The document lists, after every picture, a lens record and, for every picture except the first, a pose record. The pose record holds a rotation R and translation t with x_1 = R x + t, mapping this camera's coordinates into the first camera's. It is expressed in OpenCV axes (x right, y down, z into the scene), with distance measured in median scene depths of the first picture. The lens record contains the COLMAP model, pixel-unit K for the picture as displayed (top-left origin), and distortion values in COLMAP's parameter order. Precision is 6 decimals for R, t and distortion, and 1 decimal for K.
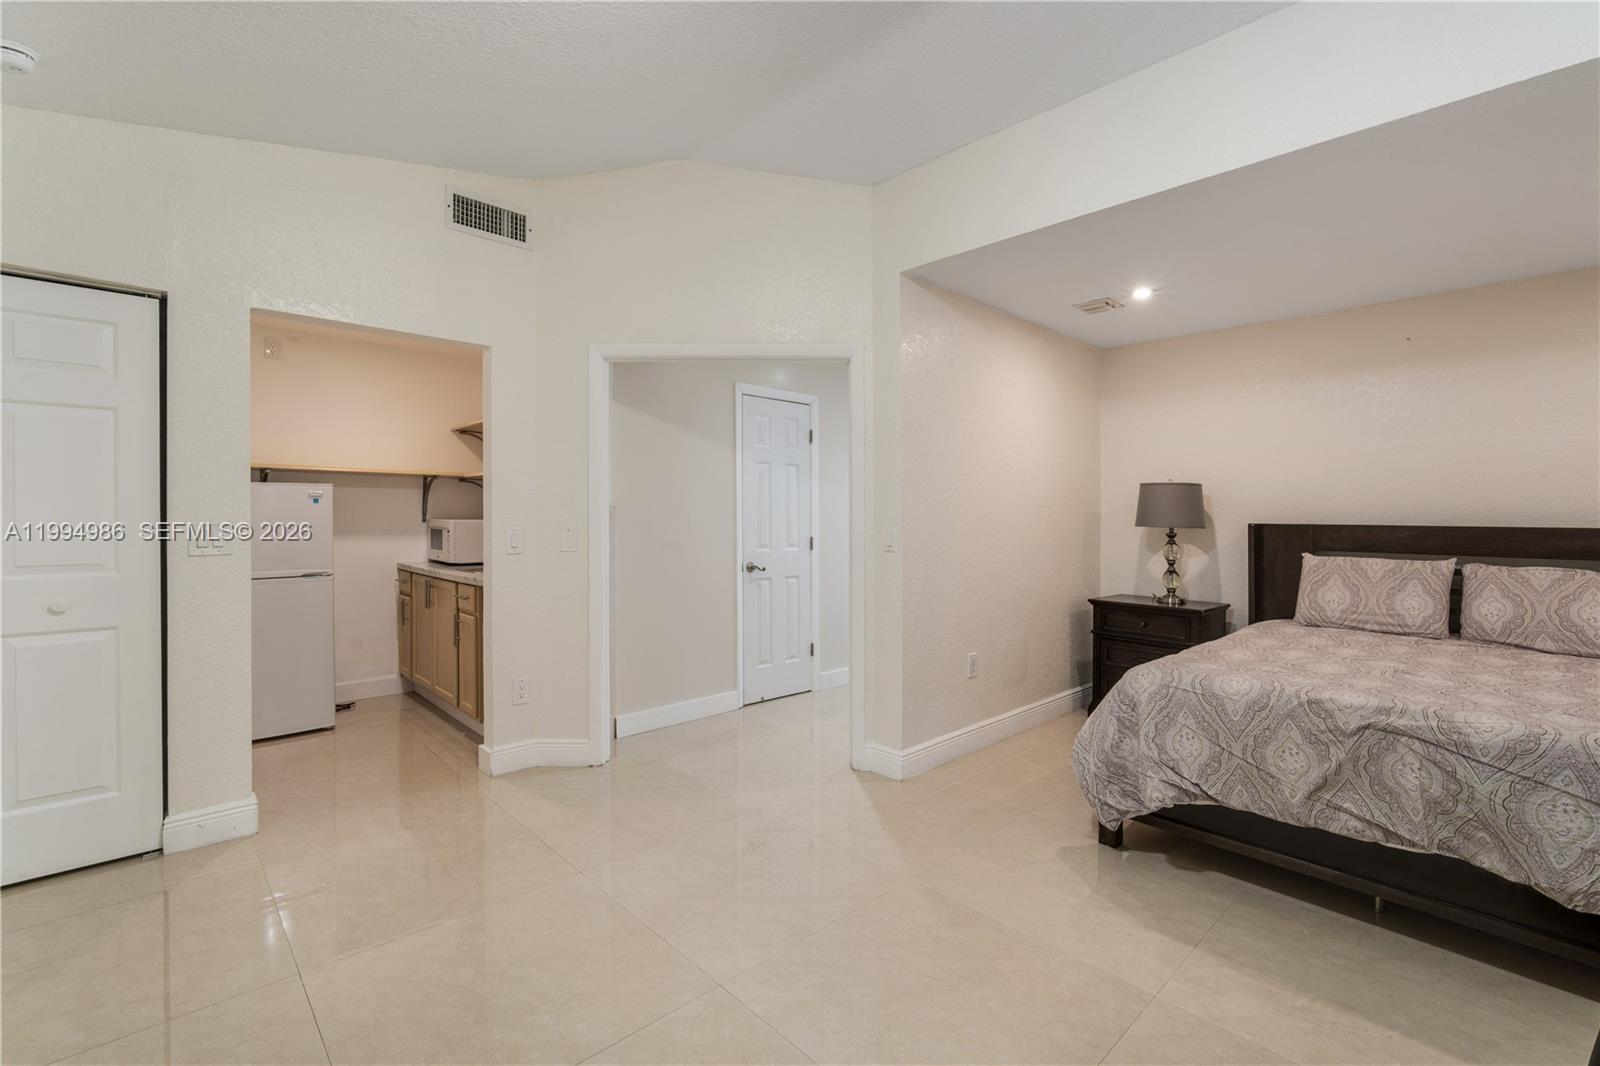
lens RADIAL K [[698.8, 0, 806.2], [0, 698.8, 524.3], [0, 0, 1]] dist [-0.008817, 0.003133]
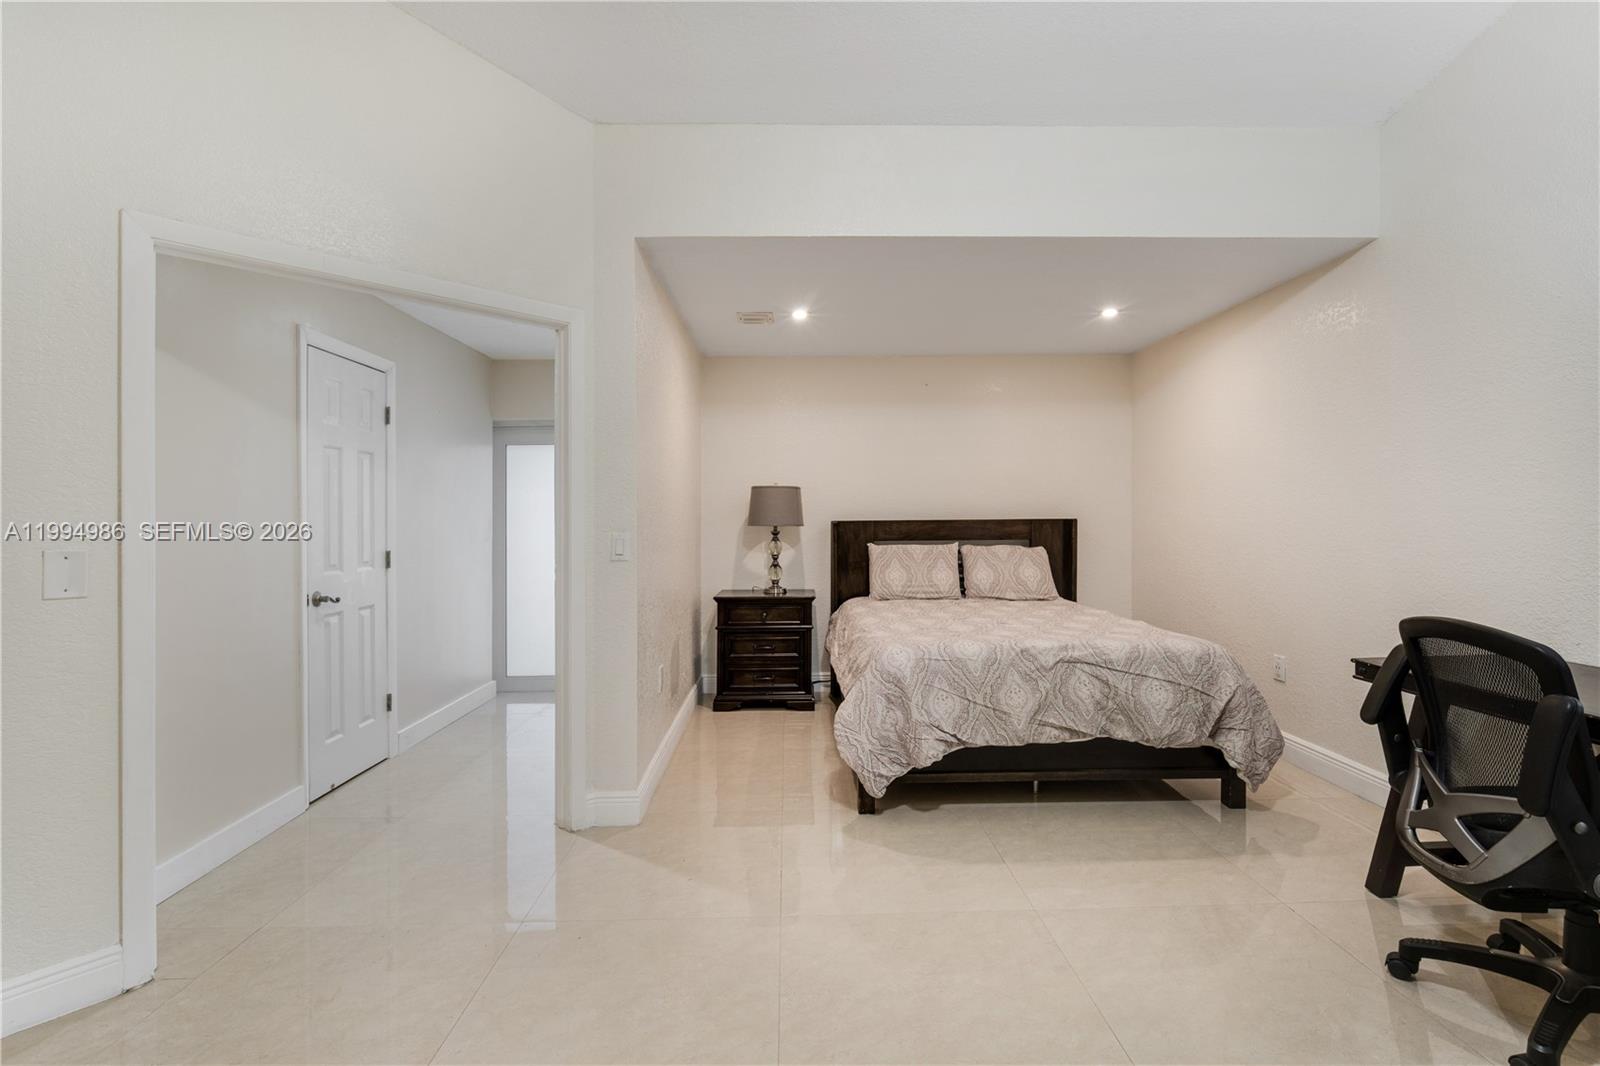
lens RADIAL K [[698.8, 0, 802.9], [0, 698.8, 524.9], [0, 0, 1]] dist [-0.008817, 0.003133]
pose [[0.675978, -0.021894, 0.736596, -0.350769], [0.025274, 0.999659, 0.006518, -0.004897], [-0.736488, 0.014210, 0.676301, 0.254302]]
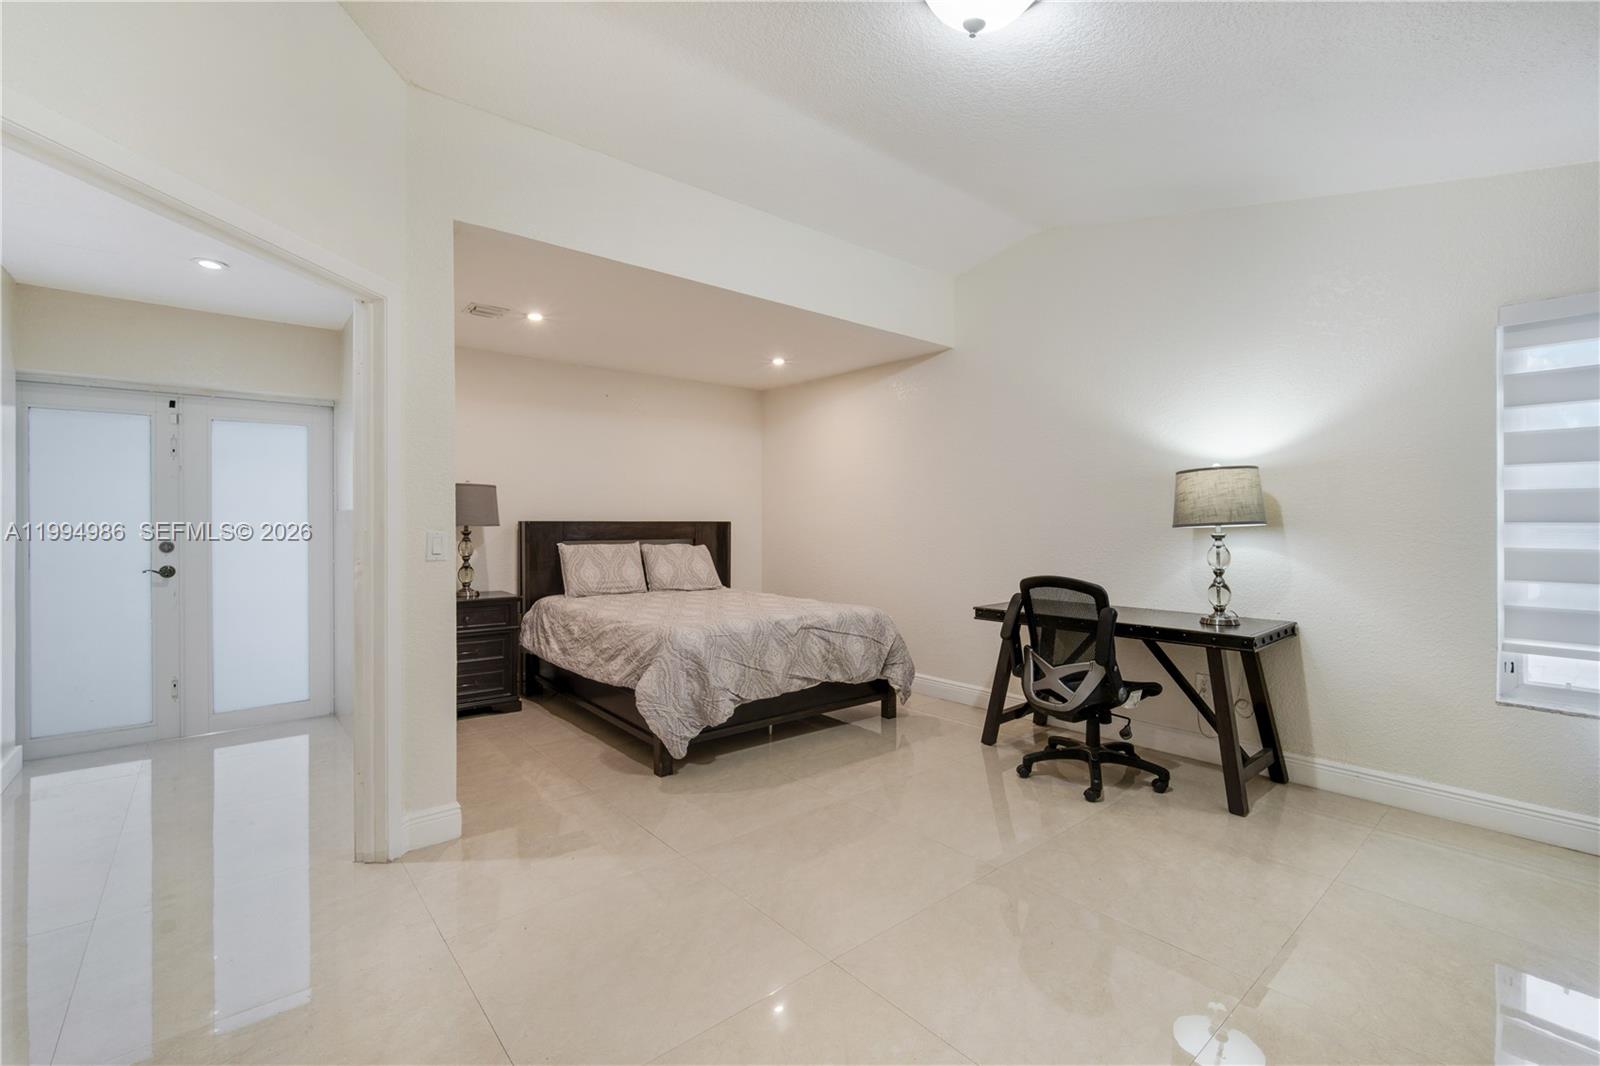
lens RADIAL K [[698.8, 0, 784.5], [0, 698.8, 524.7], [0, 0, 1]] dist [-0.008817, 0.003133]
pose [[0.077661, -0.015600, 0.996858, -0.642684], [0.011078, 0.999829, 0.014784, -0.009948], [-0.996918, 0.009895, 0.077821, 0.539462]]
